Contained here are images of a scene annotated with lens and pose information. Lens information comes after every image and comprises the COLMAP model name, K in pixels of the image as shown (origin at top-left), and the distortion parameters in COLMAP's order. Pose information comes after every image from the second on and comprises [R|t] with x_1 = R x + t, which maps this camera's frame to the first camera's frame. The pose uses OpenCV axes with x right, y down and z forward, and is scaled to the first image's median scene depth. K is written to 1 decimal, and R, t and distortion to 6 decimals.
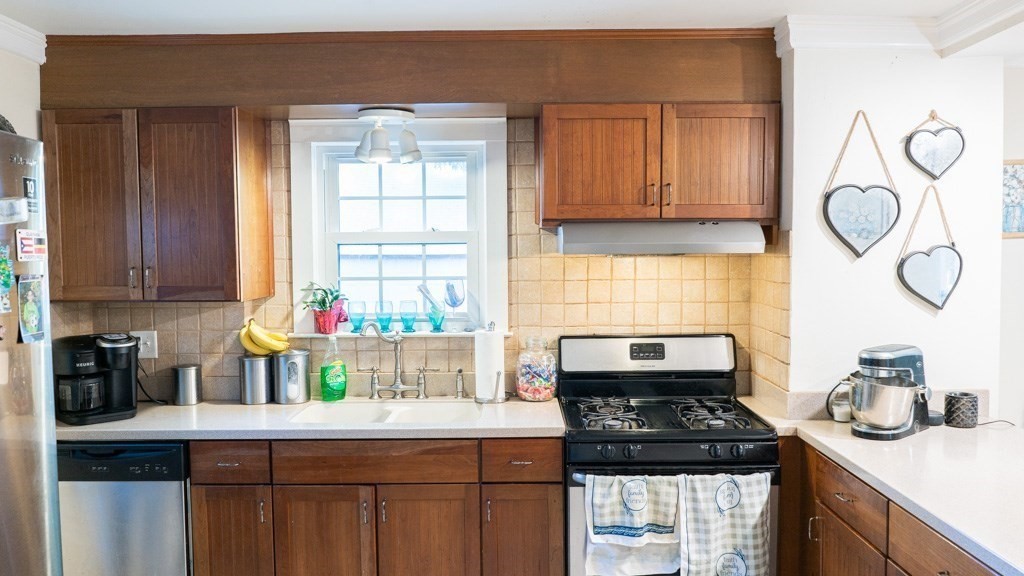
lens RADIAL K [[797.5, 0, 511.1], [0, 797.5, 291.0], [0, 0, 1]] dist [-0.010661, 0.005314]
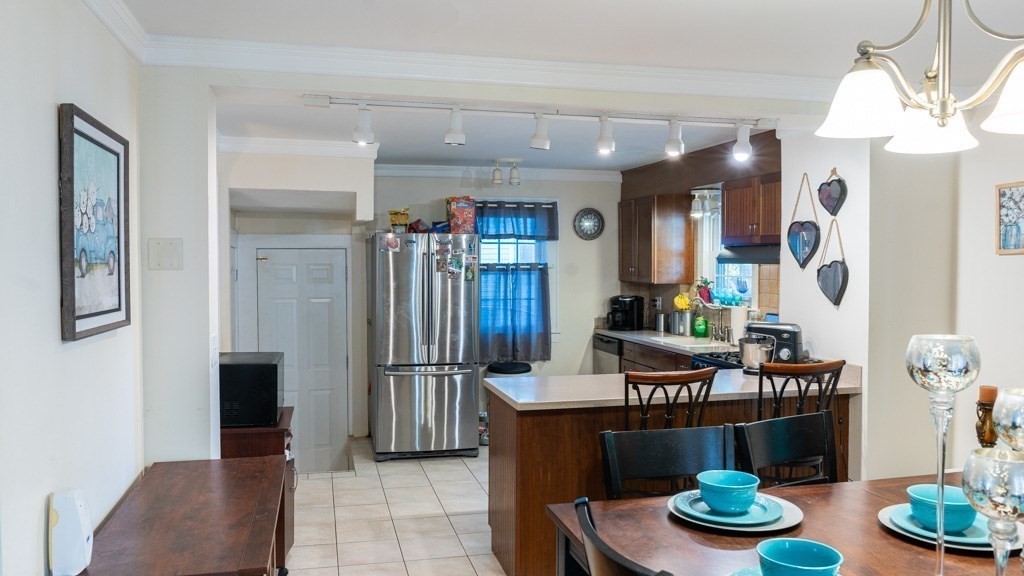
lens RADIAL K [[797.5, 0, 511.9], [0, 797.5, 286.3], [0, 0, 1]] dist [-0.010661, 0.005314]
pose [[0.256689, 0.040397, -0.965649, 1.541012], [-0.048748, 0.998396, 0.028809, -0.020725], [0.965264, 0.039679, 0.258246, 0.053621]]
